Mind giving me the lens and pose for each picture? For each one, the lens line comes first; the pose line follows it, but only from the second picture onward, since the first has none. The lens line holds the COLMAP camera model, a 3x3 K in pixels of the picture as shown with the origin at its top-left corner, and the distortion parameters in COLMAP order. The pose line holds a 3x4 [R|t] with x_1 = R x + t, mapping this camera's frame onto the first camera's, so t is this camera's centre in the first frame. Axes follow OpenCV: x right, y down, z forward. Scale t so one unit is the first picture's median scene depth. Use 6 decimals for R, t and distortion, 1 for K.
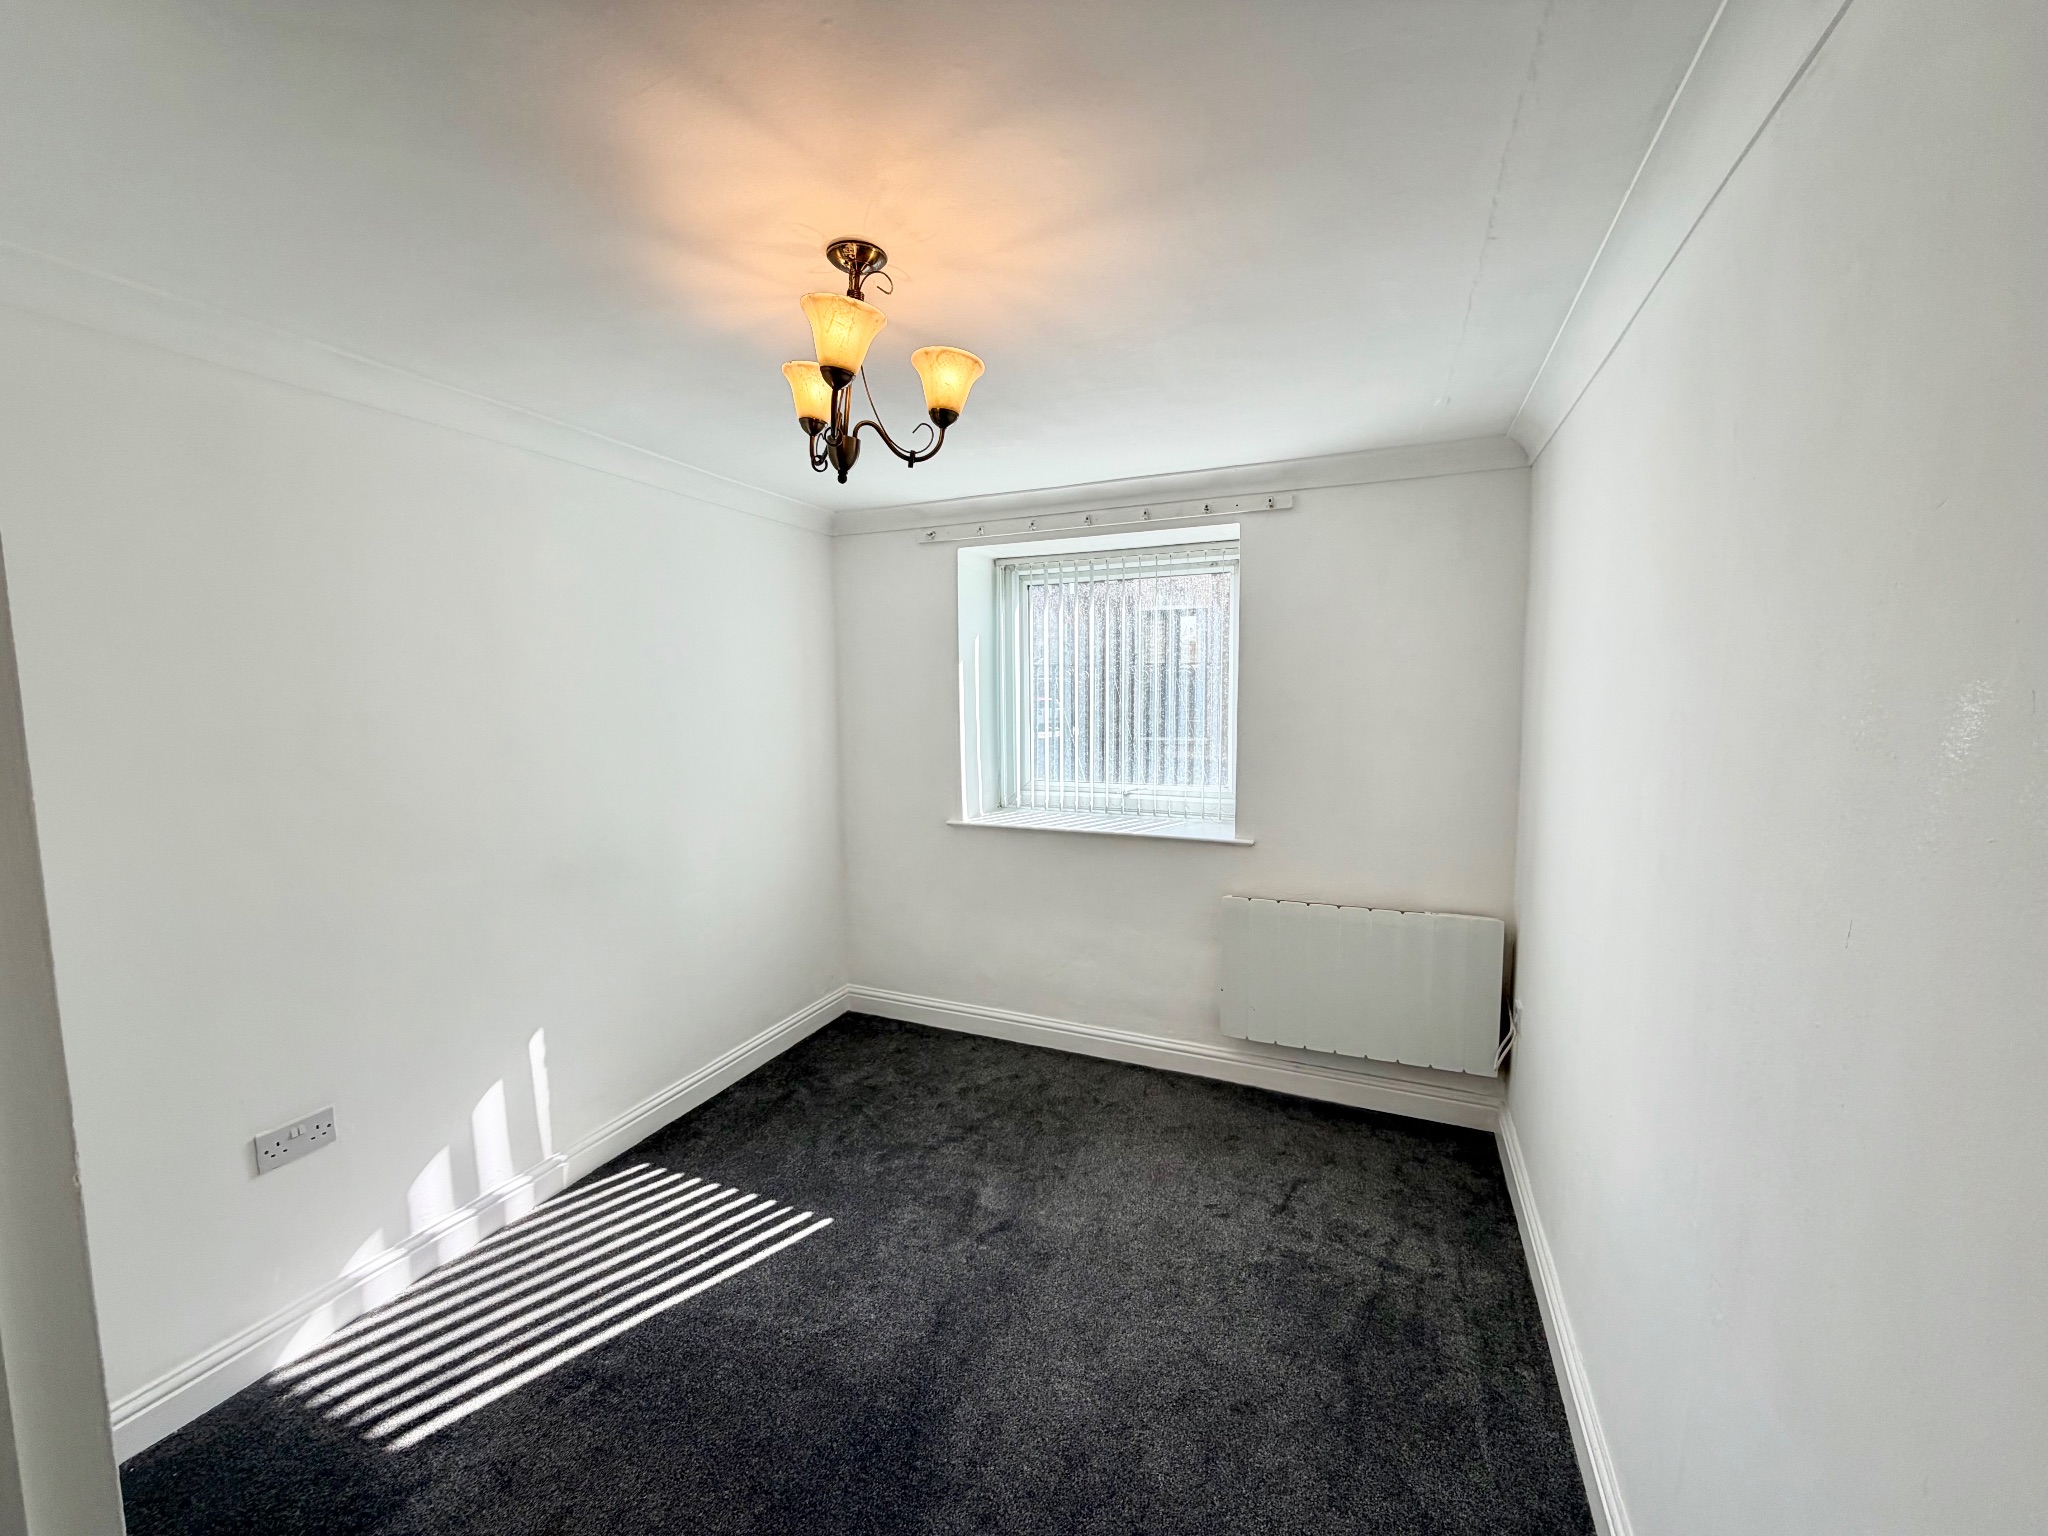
lens RADIAL K [[817.1, 0, 1020.2], [0, 817.1, 766.8], [0, 0, 1]] dist [0.001271, -0.000060]
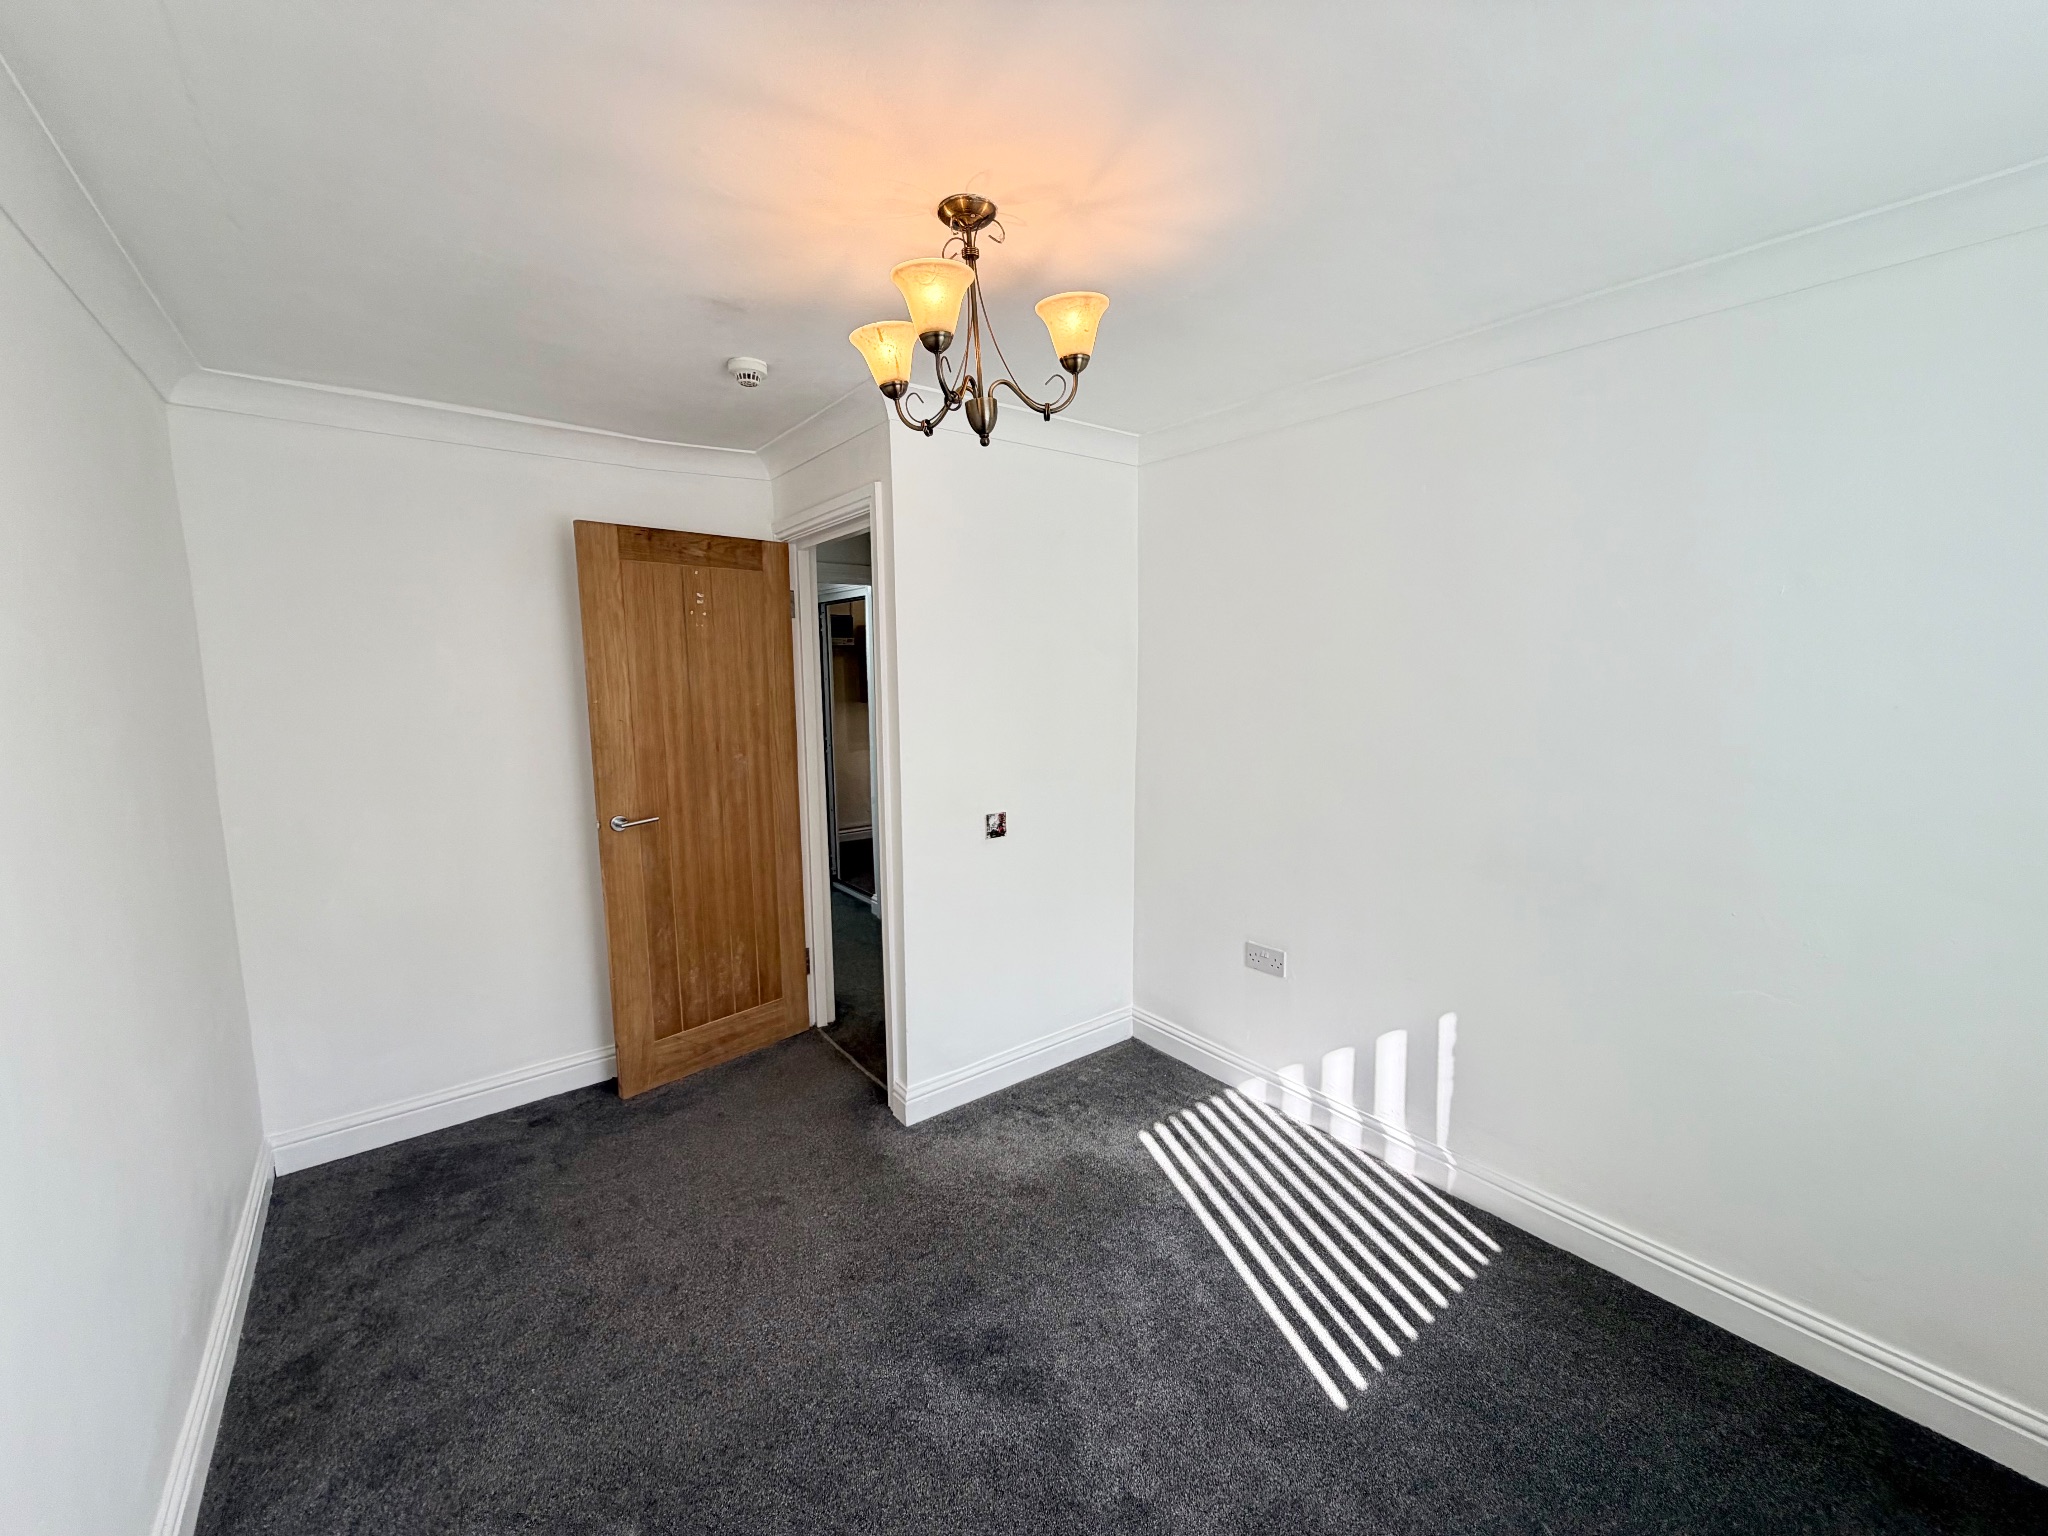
lens RADIAL K [[817.1, 0, 1020.2], [0, 817.1, 766.8], [0, 0, 1]] dist [0.001271, -0.000060]
pose [[-0.486472, 0.123068, -0.864985, 0.504600], [-0.067501, 0.981776, 0.177648, -0.104687], [0.871085, 0.144808, -0.469300, 1.145054]]
